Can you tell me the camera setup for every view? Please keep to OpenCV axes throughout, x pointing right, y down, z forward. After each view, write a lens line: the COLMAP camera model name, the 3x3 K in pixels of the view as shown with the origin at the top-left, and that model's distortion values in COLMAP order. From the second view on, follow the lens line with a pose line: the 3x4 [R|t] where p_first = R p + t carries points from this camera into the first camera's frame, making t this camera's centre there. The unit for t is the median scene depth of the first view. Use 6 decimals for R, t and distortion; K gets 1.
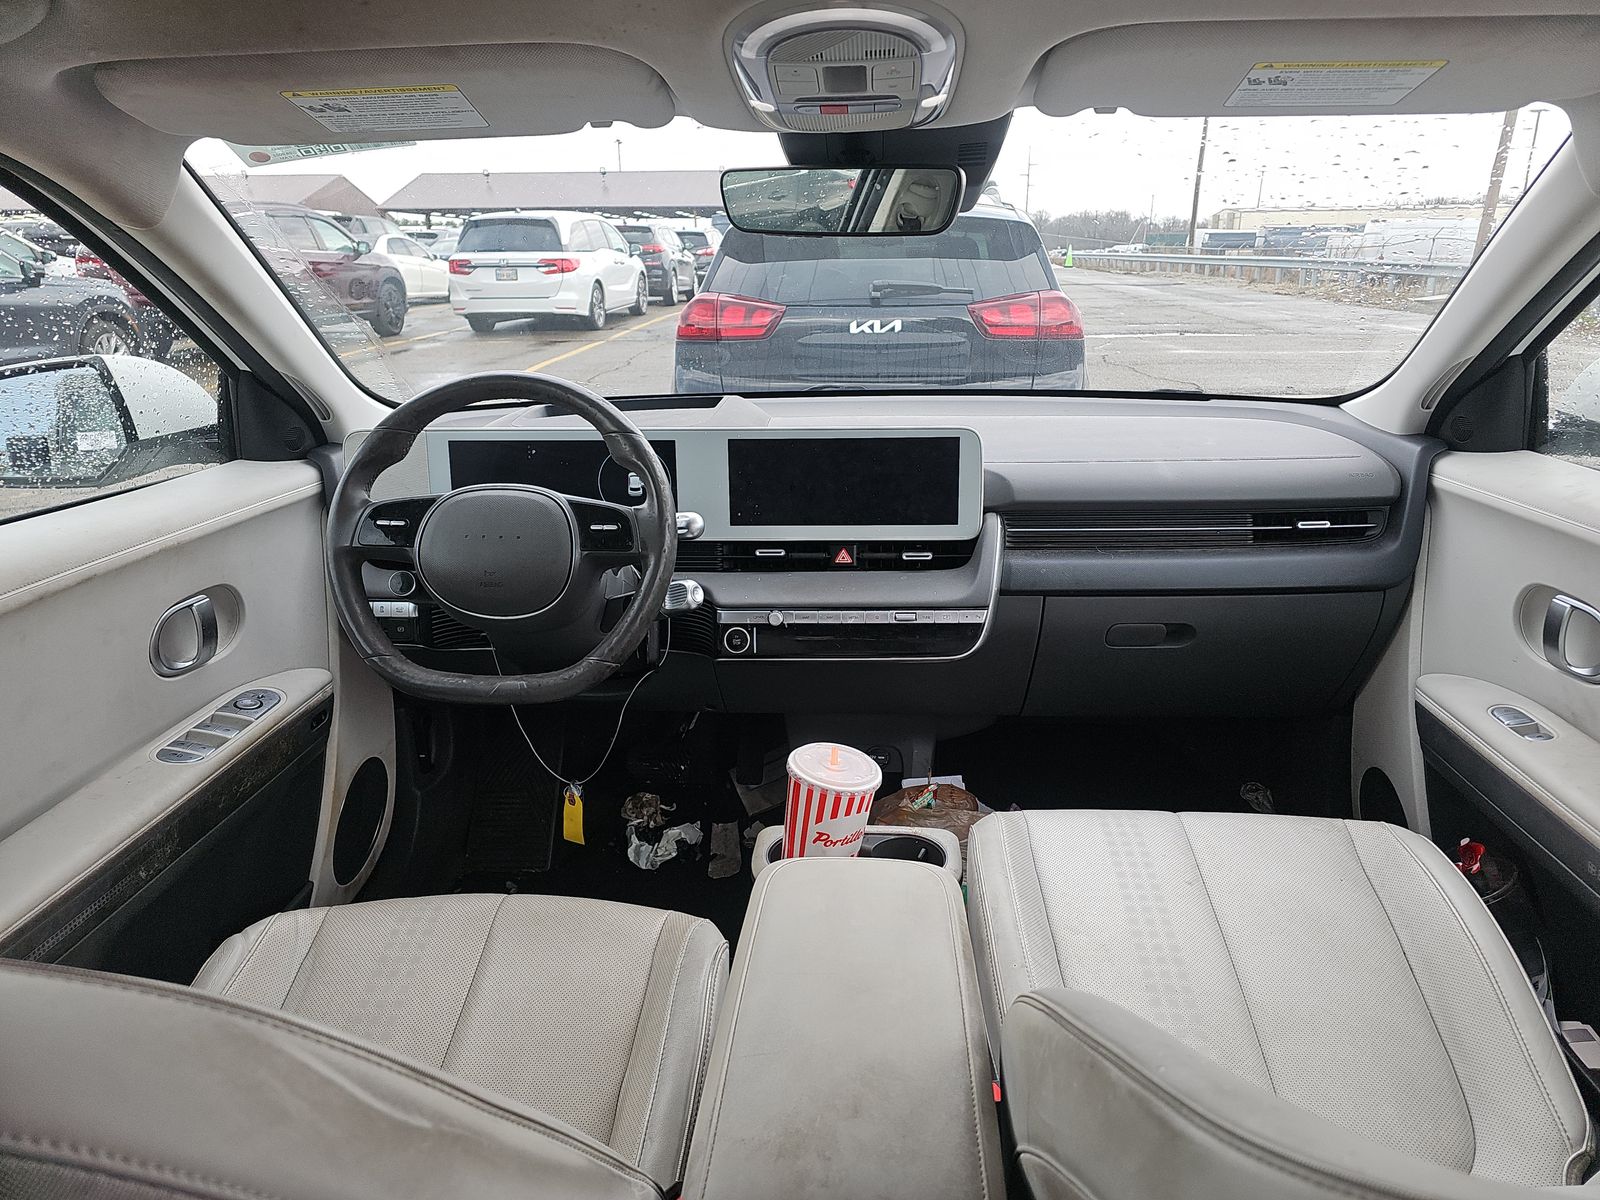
lens RADIAL K [[1253.3, 0, 800.0], [0, 1253.3, 600.0], [0, 0, 1]] dist [0.001333, -0.002210]
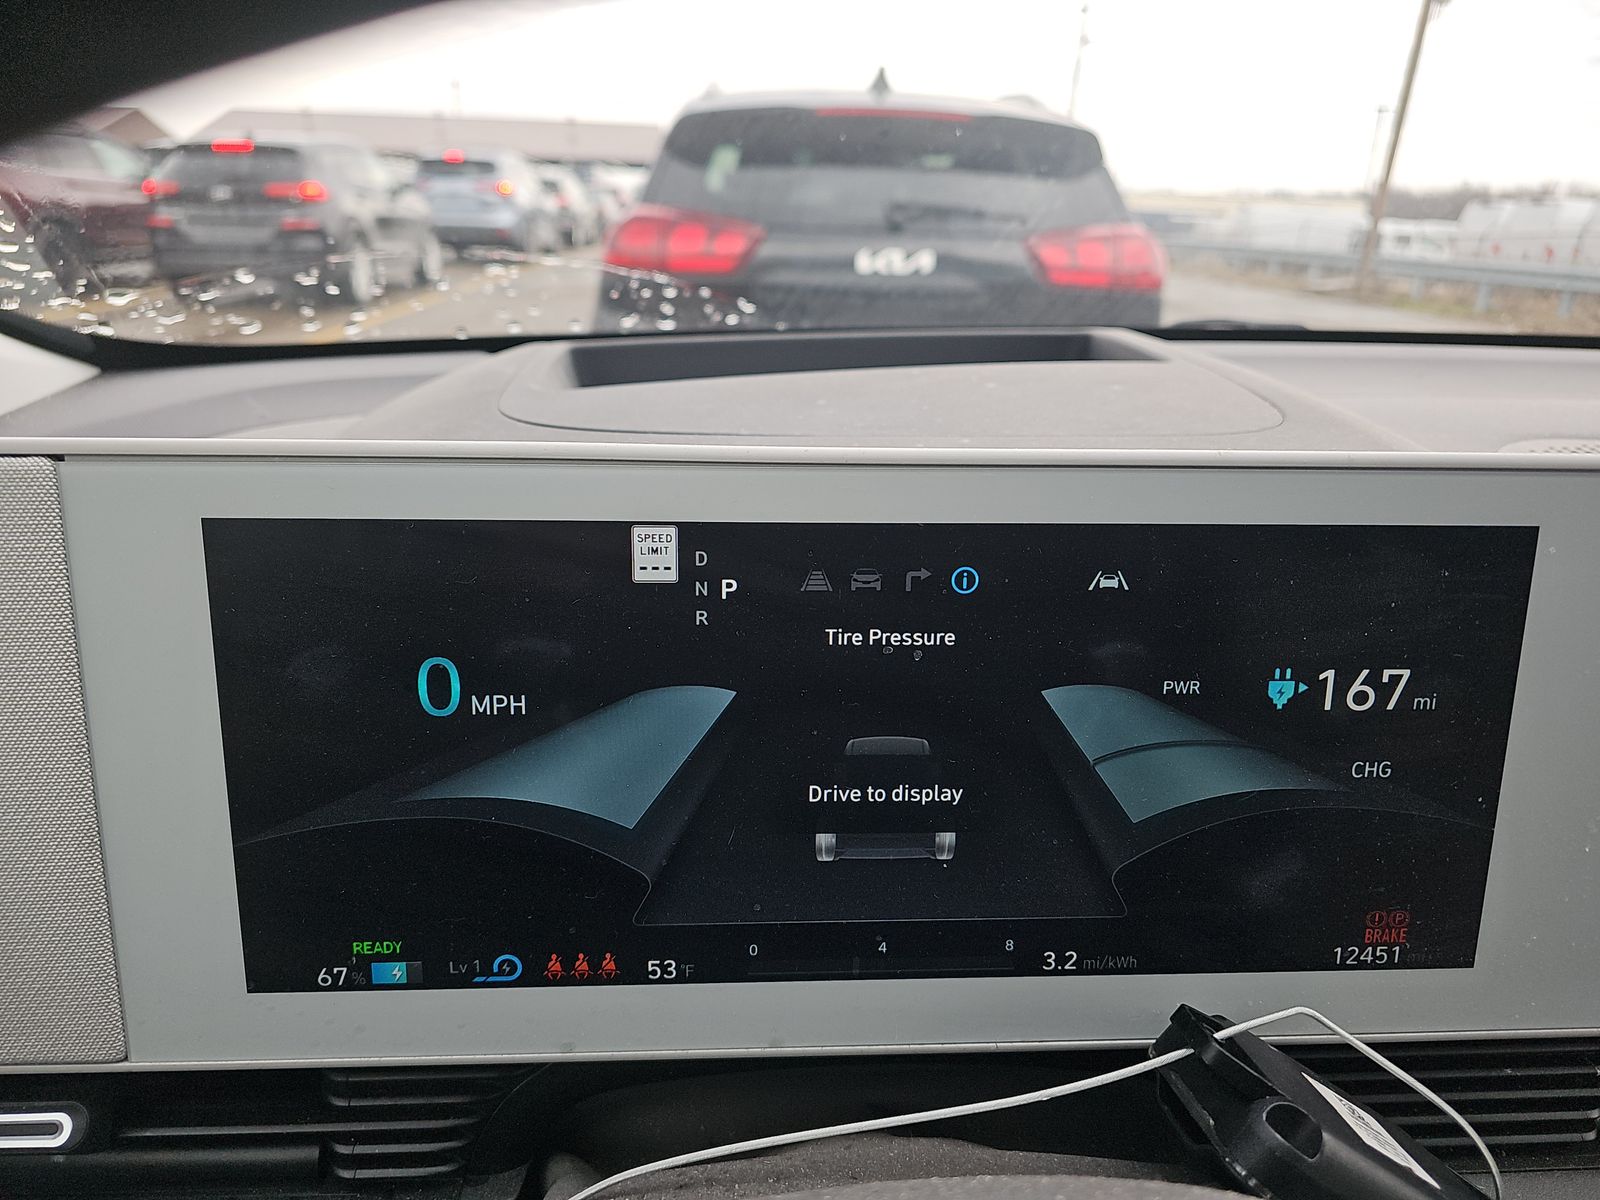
lens RADIAL K [[1253.3, 0, 800.0], [0, 1253.3, 600.0], [0, 0, 1]] dist [0.001333, -0.002210]
pose [[0.991486, -0.001872, 0.130200, -0.223863], [-0.001086, 0.999743, 0.022646, -0.119034], [-0.130209, -0.022594, 0.991229, 0.822014]]
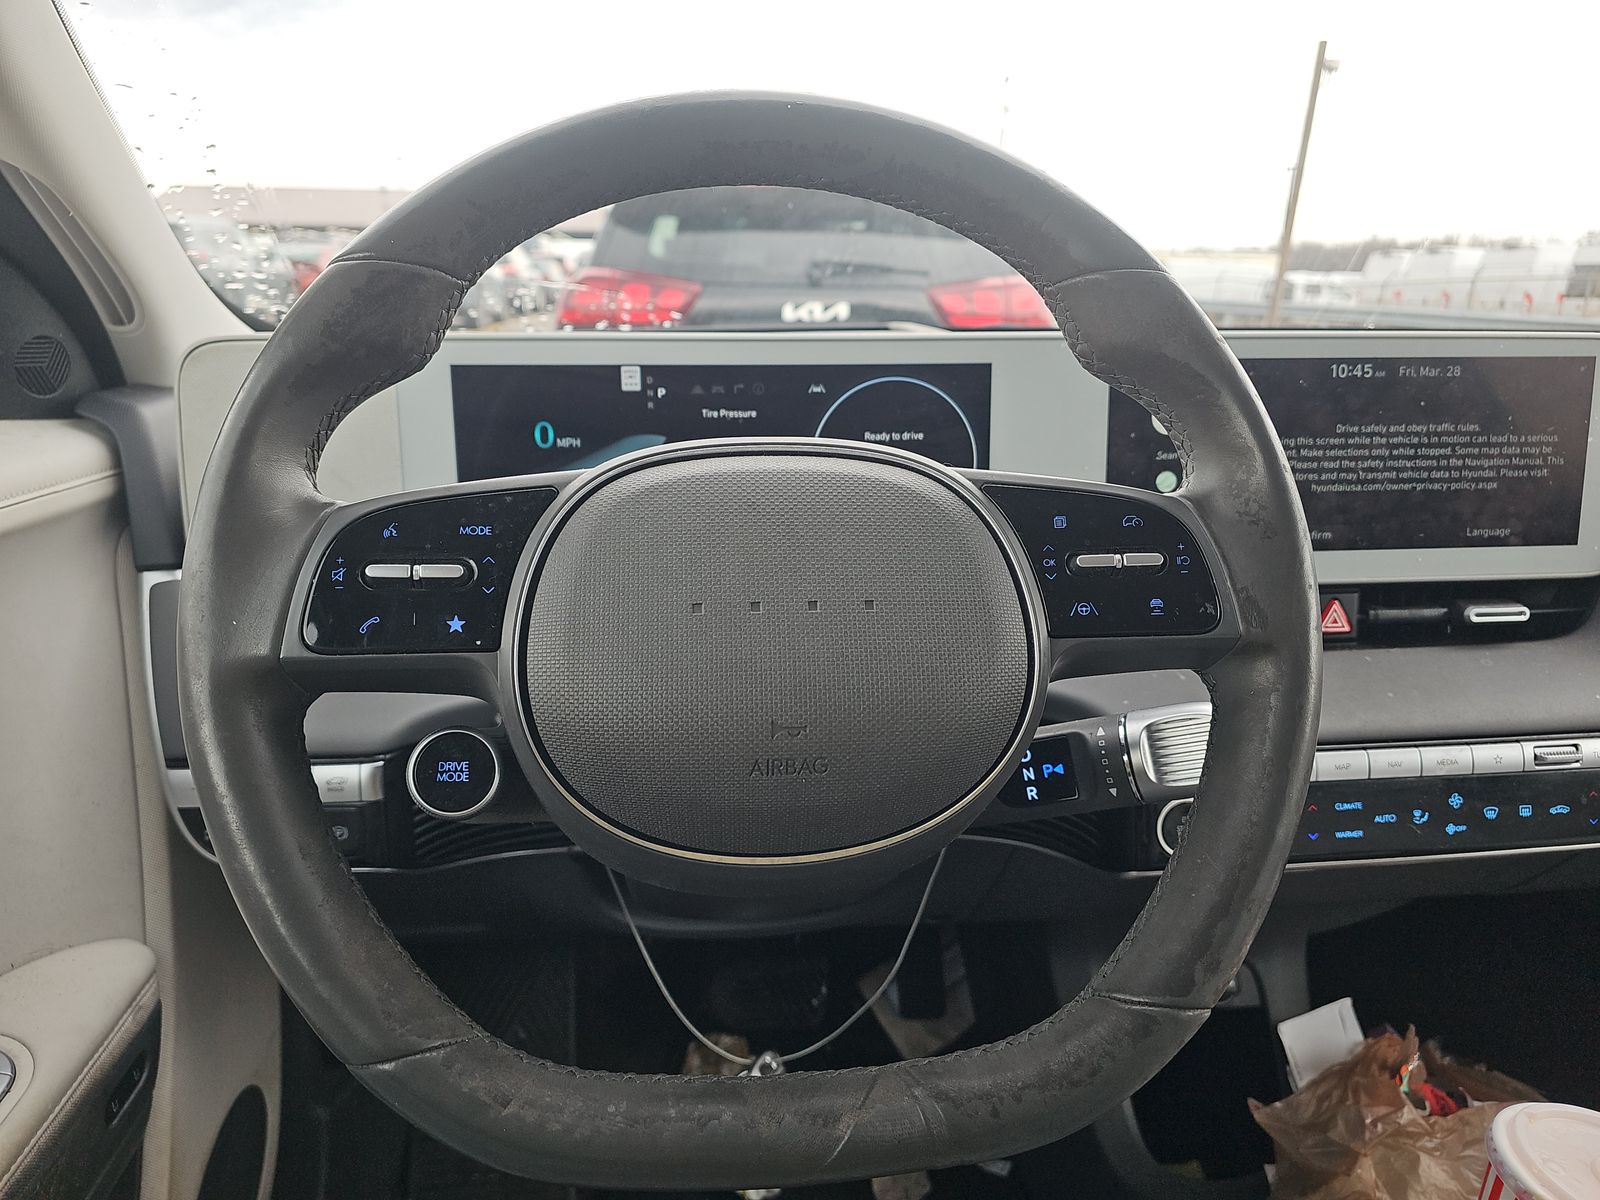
lens RADIAL K [[1253.3, 0, 800.0], [0, 1253.3, 600.0], [0, 0, 1]] dist [0.001333, -0.002210]
pose [[0.985492, -0.028532, 0.167304, -0.237523], [0.033198, 0.999132, -0.025157, -0.036617], [-0.166441, 0.030346, 0.985584, 0.577366]]
